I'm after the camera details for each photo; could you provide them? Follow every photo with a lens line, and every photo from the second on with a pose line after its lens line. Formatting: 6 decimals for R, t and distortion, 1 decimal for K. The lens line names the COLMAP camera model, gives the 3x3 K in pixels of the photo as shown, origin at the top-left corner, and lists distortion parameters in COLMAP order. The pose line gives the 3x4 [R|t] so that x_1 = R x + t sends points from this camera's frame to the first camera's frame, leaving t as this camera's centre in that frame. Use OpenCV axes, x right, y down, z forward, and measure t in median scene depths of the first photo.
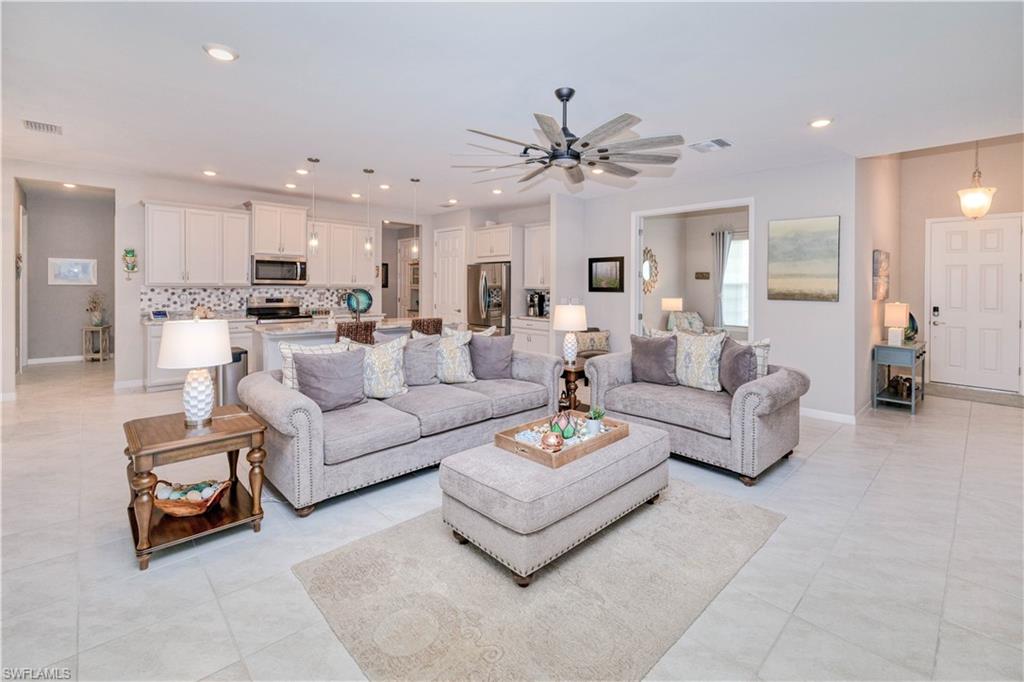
lens RADIAL K [[453.6, 0, 512.8], [0, 453.6, 283.6], [0, 0, 1]] dist [-0.001154, -0.000677]
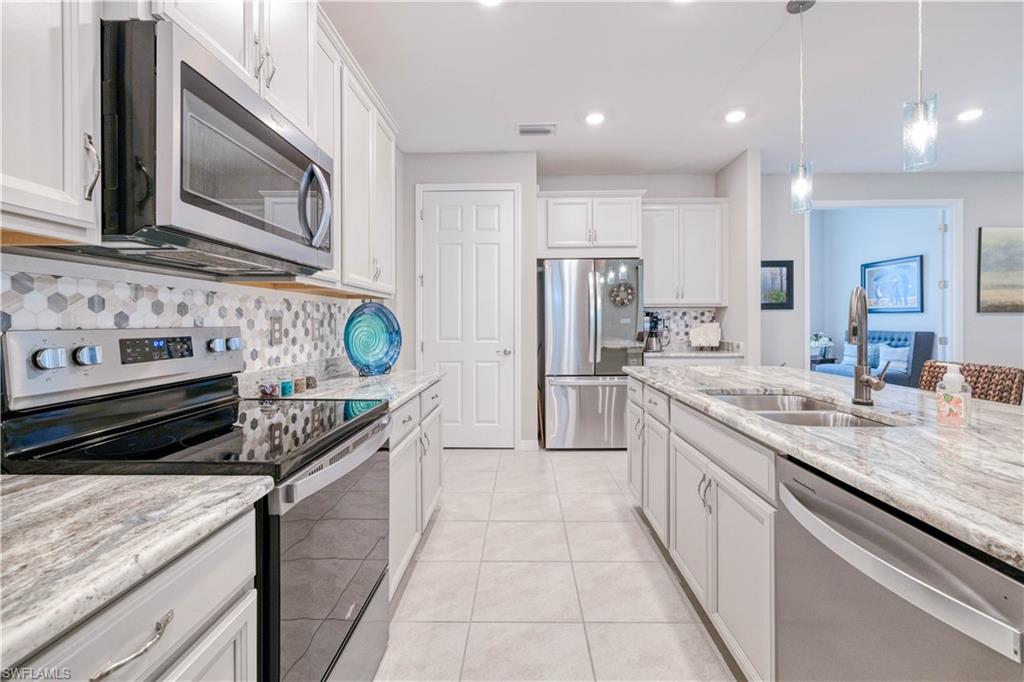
lens RADIAL K [[447.4, 0, 517.3], [0, 447.4, 319.7], [0, 0, 1]] dist [0.001229, 0.000319]
pose [[0.704830, -0.010477, 0.709299, -0.567509], [0.010819, 0.999933, 0.004019, 0.027417], [-0.709294, 0.004841, 0.704896, 0.792584]]
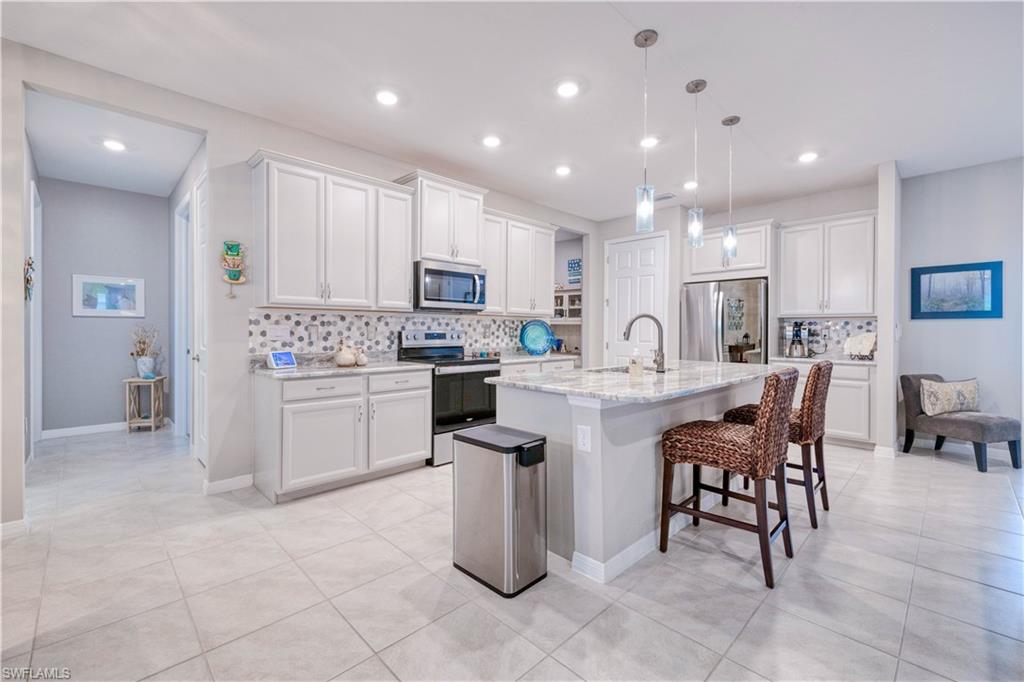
lens RADIAL K [[440.9, 0, 512.9], [0, 440.9, 328.7], [0, 0, 1]] dist [-0.000371, 0.000274]
pose [[0.999882, -0.007382, 0.013508, -0.437147], [0.007380, 0.999973, 0.000198, 0.028327], [-0.013509, -0.000098, 0.999909, 0.388446]]
